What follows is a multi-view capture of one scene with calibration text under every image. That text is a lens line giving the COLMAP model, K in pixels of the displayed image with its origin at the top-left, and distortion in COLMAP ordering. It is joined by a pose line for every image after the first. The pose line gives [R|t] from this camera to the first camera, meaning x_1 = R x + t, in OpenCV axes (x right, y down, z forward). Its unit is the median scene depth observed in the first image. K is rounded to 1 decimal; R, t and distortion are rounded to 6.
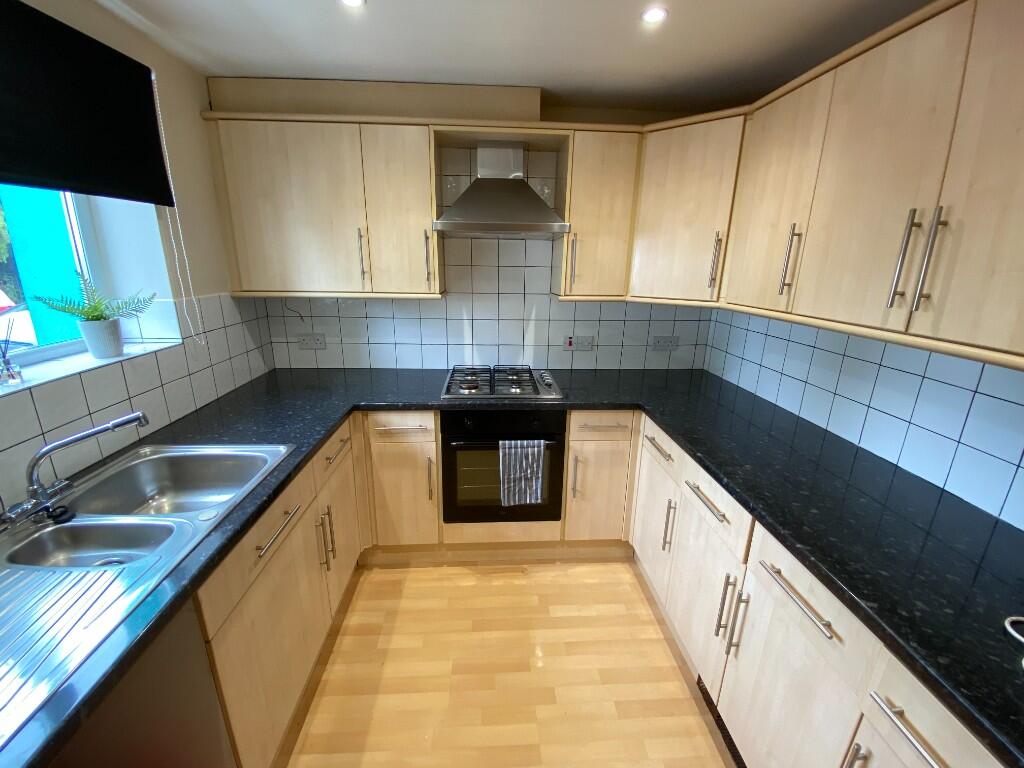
lens RADIAL K [[411.5, 0, 508.1], [0, 411.5, 379.0], [0, 0, 1]] dist [0.035459, -0.032266]
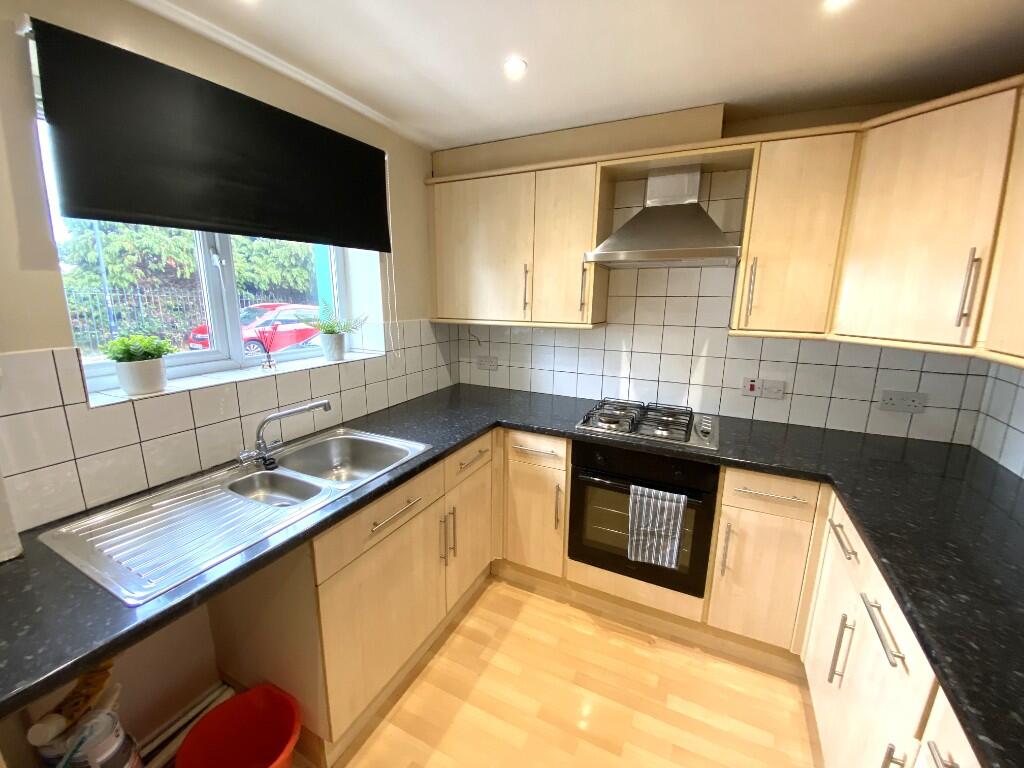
lens RADIAL K [[411.5, 0, 508.1], [0, 411.5, 379.0], [0, 0, 1]] dist [0.035459, -0.032266]
pose [[0.870610, 0.093374, -0.483032, 0.159338], [-0.130972, 0.990382, -0.044614, -0.004148], [0.474220, 0.102105, 0.874465, 0.047943]]
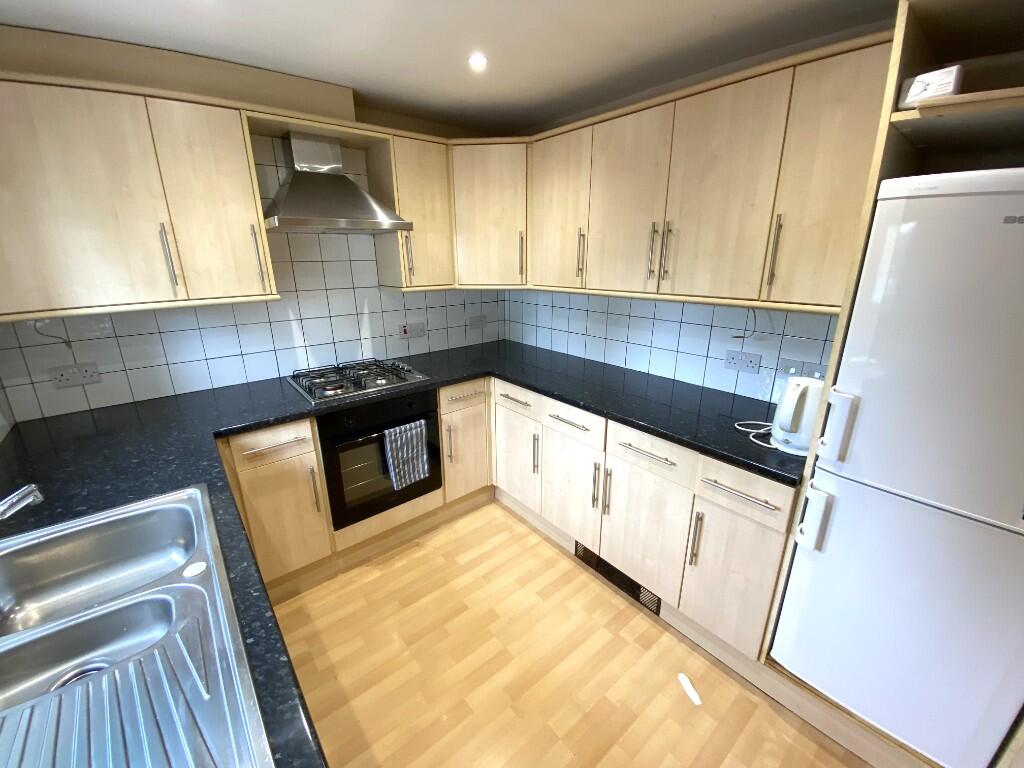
lens RADIAL K [[411.5, 0, 508.1], [0, 411.5, 379.0], [0, 0, 1]] dist [0.035459, -0.032266]
pose [[0.806769, -0.193936, 0.558133, -0.322376], [0.180071, 0.980365, 0.080361, -0.005211], [-0.562760, 0.035671, 0.825851, -0.045603]]
